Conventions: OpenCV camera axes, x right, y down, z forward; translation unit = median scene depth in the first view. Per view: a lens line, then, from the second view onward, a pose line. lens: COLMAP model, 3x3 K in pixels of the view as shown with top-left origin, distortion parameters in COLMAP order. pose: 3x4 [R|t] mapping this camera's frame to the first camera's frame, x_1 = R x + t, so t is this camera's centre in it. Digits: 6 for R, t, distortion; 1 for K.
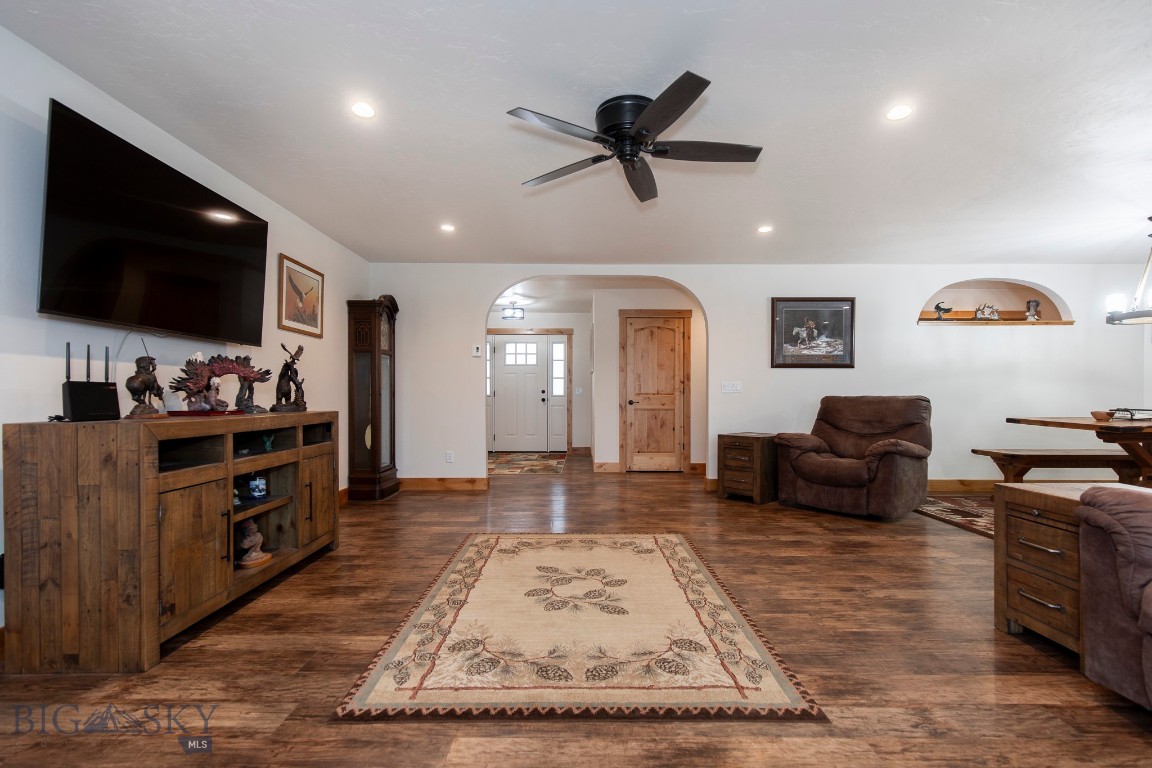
lens RADIAL K [[521.3, 0, 577.4], [0, 521.3, 398.4], [0, 0, 1]] dist [0.008091, -0.001553]
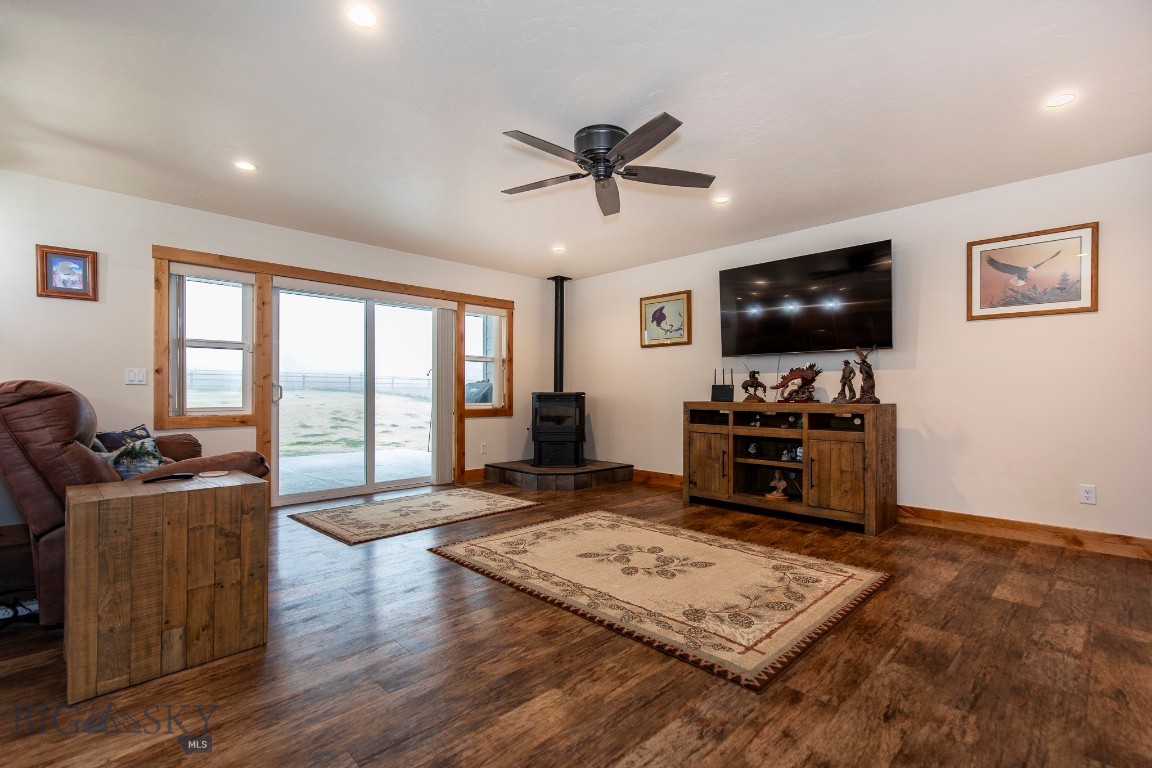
lens RADIAL K [[521.3, 0, 580.7], [0, 521.3, 388.1], [0, 0, 1]] dist [0.008091, -0.001553]
pose [[-0.712883, -0.009824, -0.701215, 0.769182], [-0.006034, 0.999951, -0.007874, 0.003440], [0.701257, -0.001382, -0.712907, 1.481151]]
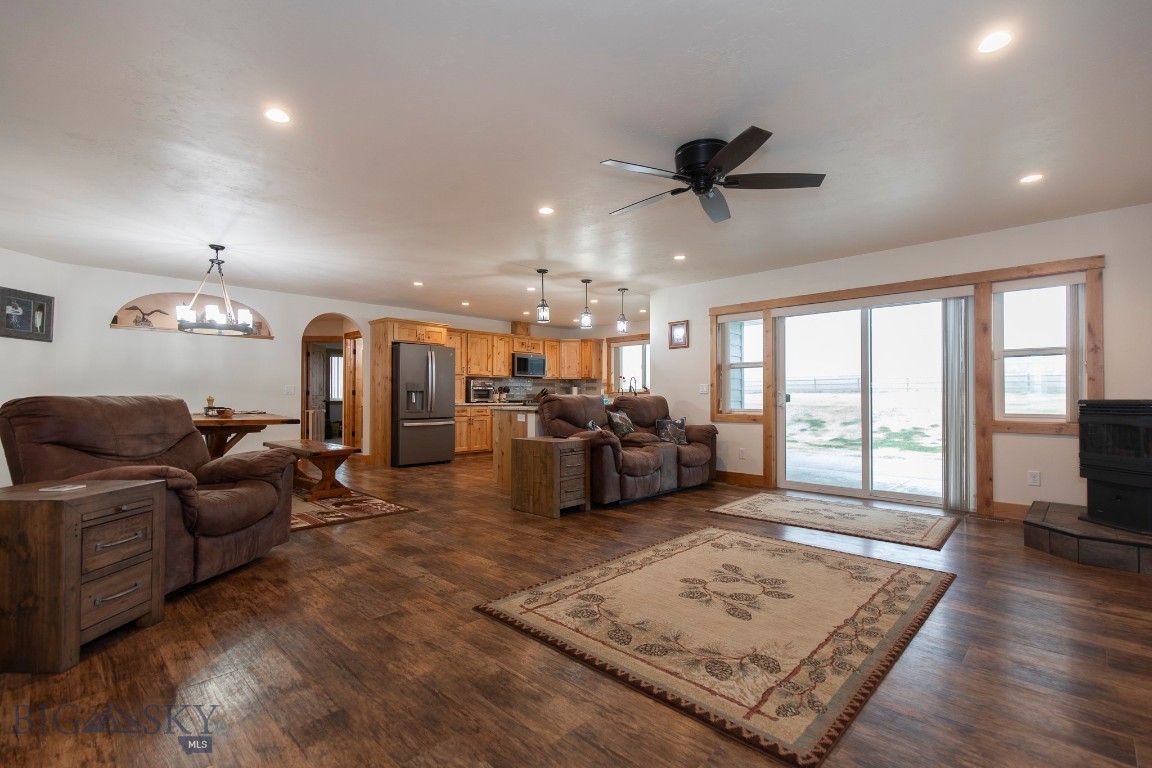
lens RADIAL K [[521.3, 0, 573.5], [0, 521.3, 387.8], [0, 0, 1]] dist [0.008091, -0.001553]
pose [[-0.709867, 0.008448, 0.704285, -0.427880], [0.002649, 0.999953, -0.009325, -0.013143], [-0.704331, -0.004754, -0.709856, 1.683846]]
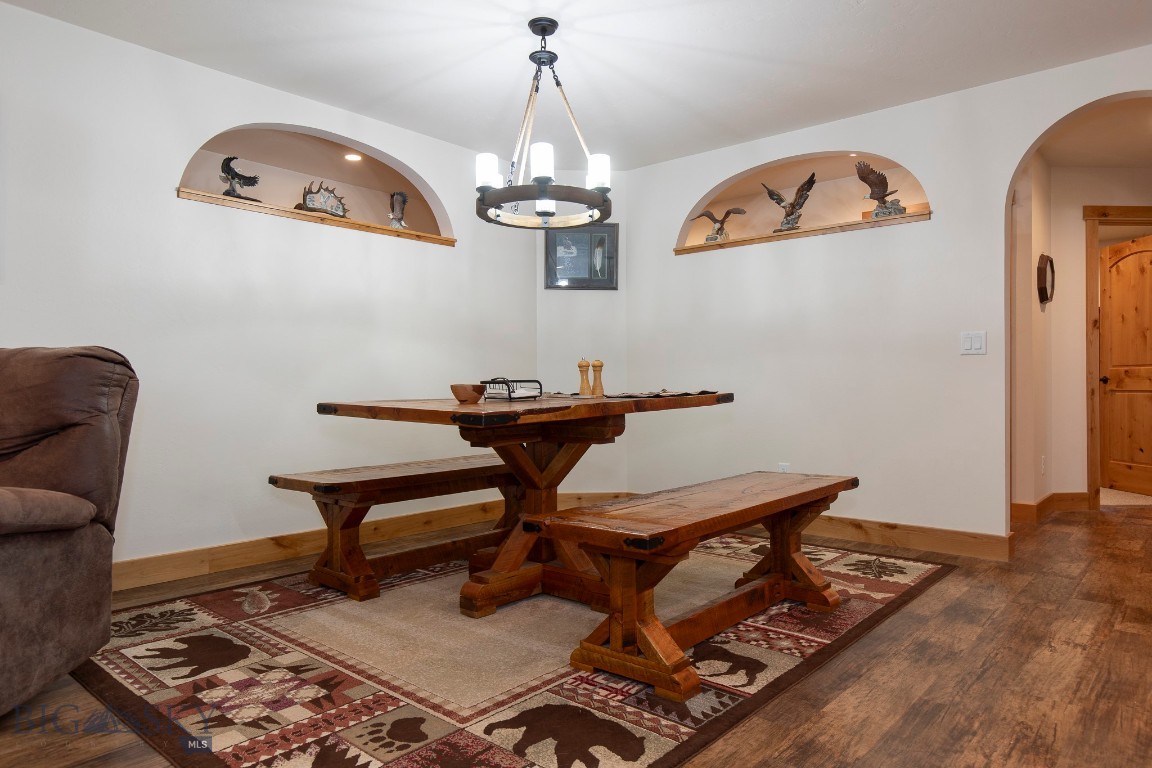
lens RADIAL K [[735.4, 0, 579.8], [0, 735.4, 383.6], [0, 0, 1]] dist [0.011973, -0.004786]
pose [[0.651203, -0.002138, 0.758900, 0.717155], [0.009190, 0.999945, -0.005069, 0.037829], [-0.758848, 0.010275, 0.651187, 0.620865]]
